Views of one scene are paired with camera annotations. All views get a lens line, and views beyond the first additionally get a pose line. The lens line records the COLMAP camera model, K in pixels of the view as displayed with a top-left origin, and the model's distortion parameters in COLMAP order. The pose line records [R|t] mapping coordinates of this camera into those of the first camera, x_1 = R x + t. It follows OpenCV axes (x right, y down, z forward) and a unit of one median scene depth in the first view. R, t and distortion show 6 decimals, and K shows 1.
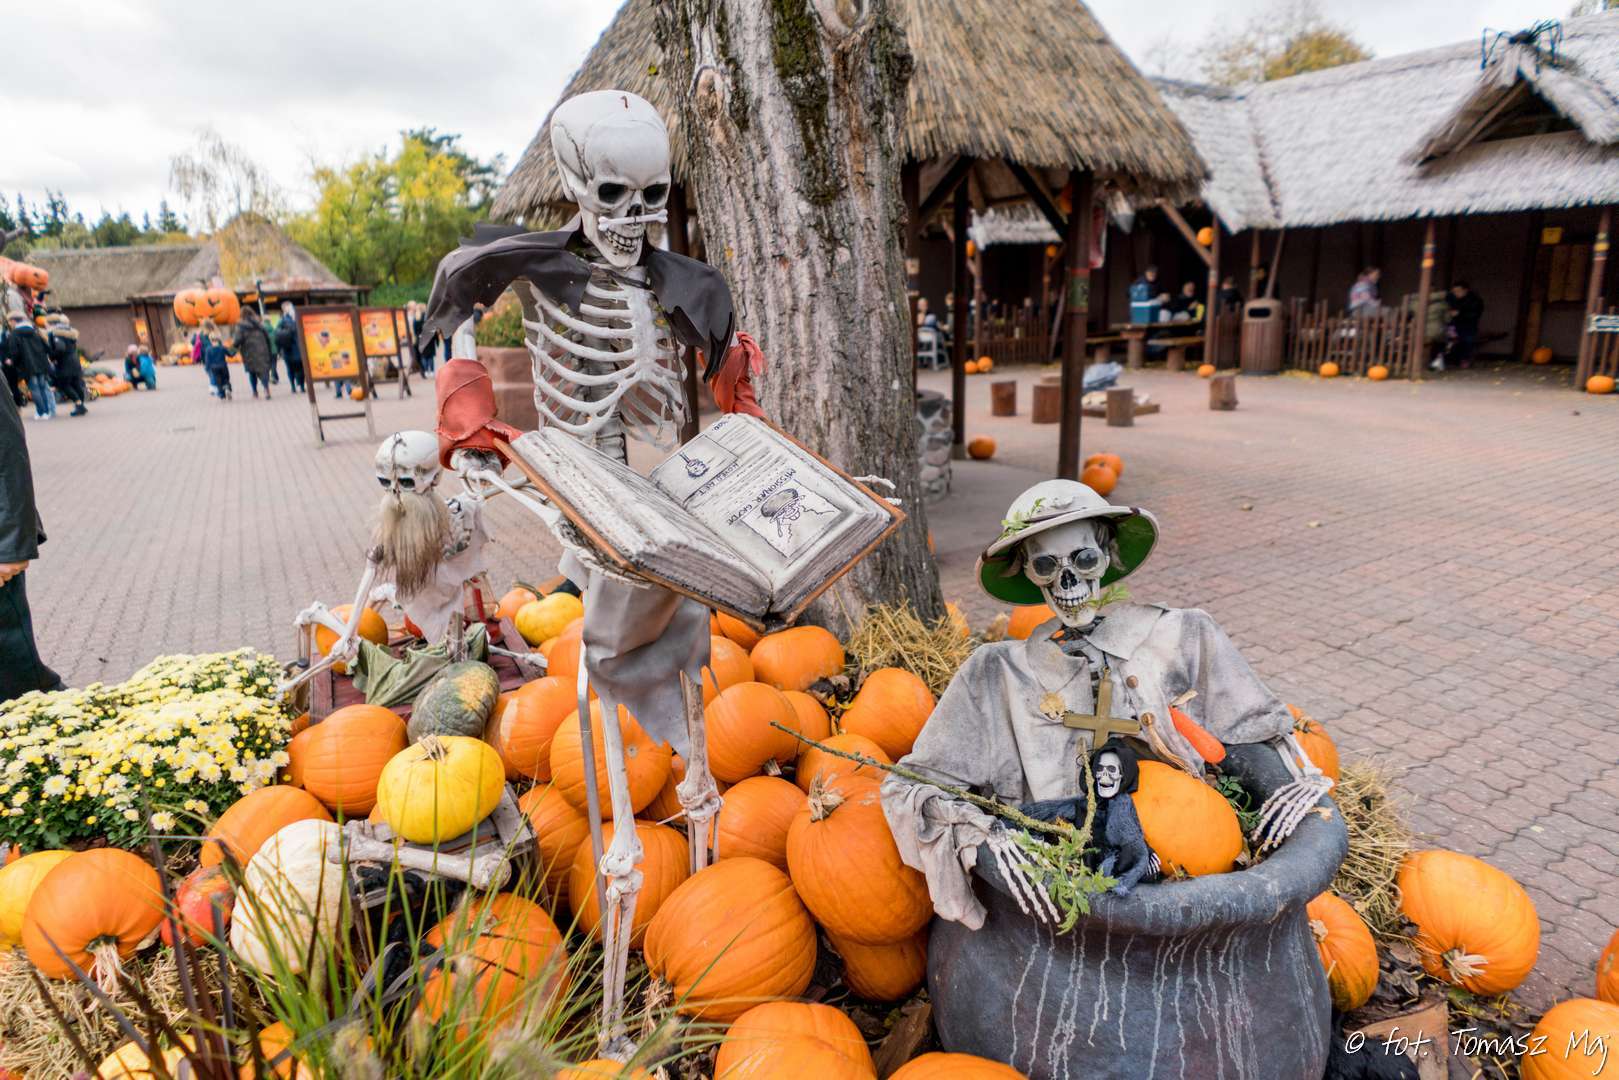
lens RADIAL K [[931.7, 0, 813.1], [0, 931.7, 543.3], [0, 0, 1]] dist [-0.032182, 0.004348]
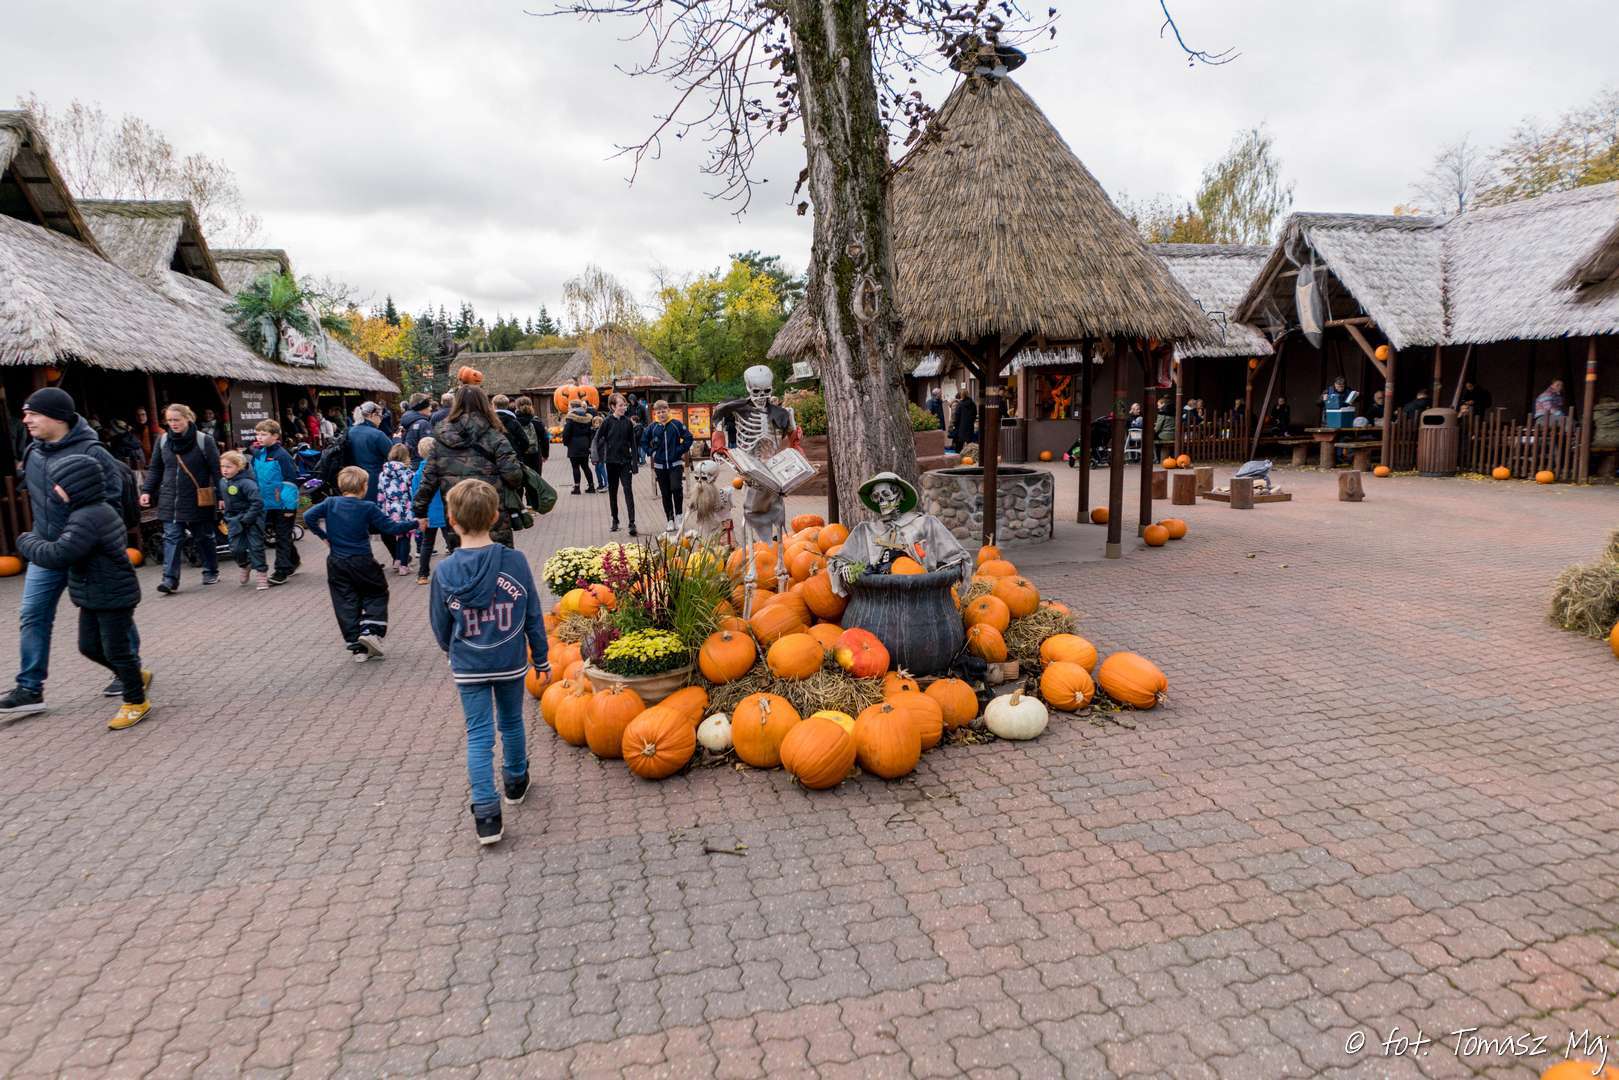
lens RADIAL K [[931.7, 0, 804.5], [0, 931.7, 537.6], [0, 0, 1]] dist [-0.032182, 0.004348]
pose [[0.949694, 0.056380, -0.308062, 0.672920], [-0.088330, 0.991947, -0.090765, 0.321741], [0.300464, 0.113410, 0.947027, -1.439642]]
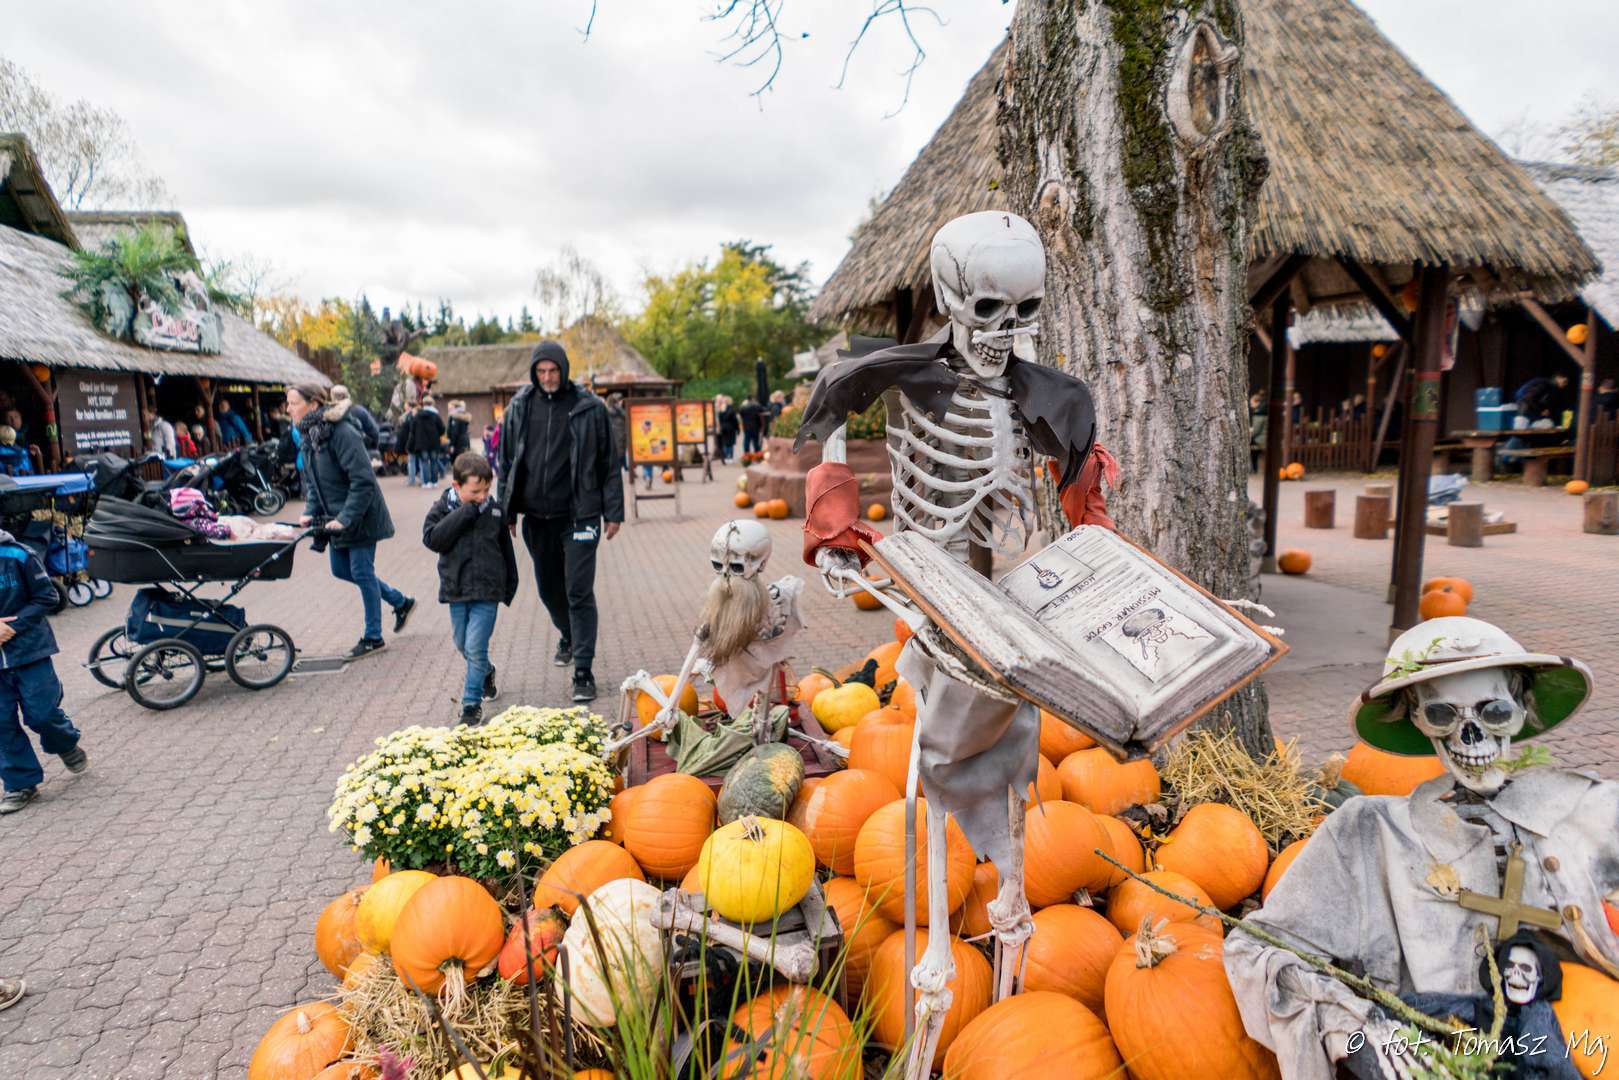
lens RADIAL K [[931.7, 0, 810.8], [0, 931.7, 541.6], [0, 0, 1]] dist [-0.032182, 0.004348]
pose [[0.956300, 0.055207, -0.287129, -0.050453], [-0.083877, 0.992537, -0.088521, -0.007281], [0.280100, 0.108736, 0.953793, -0.003724]]
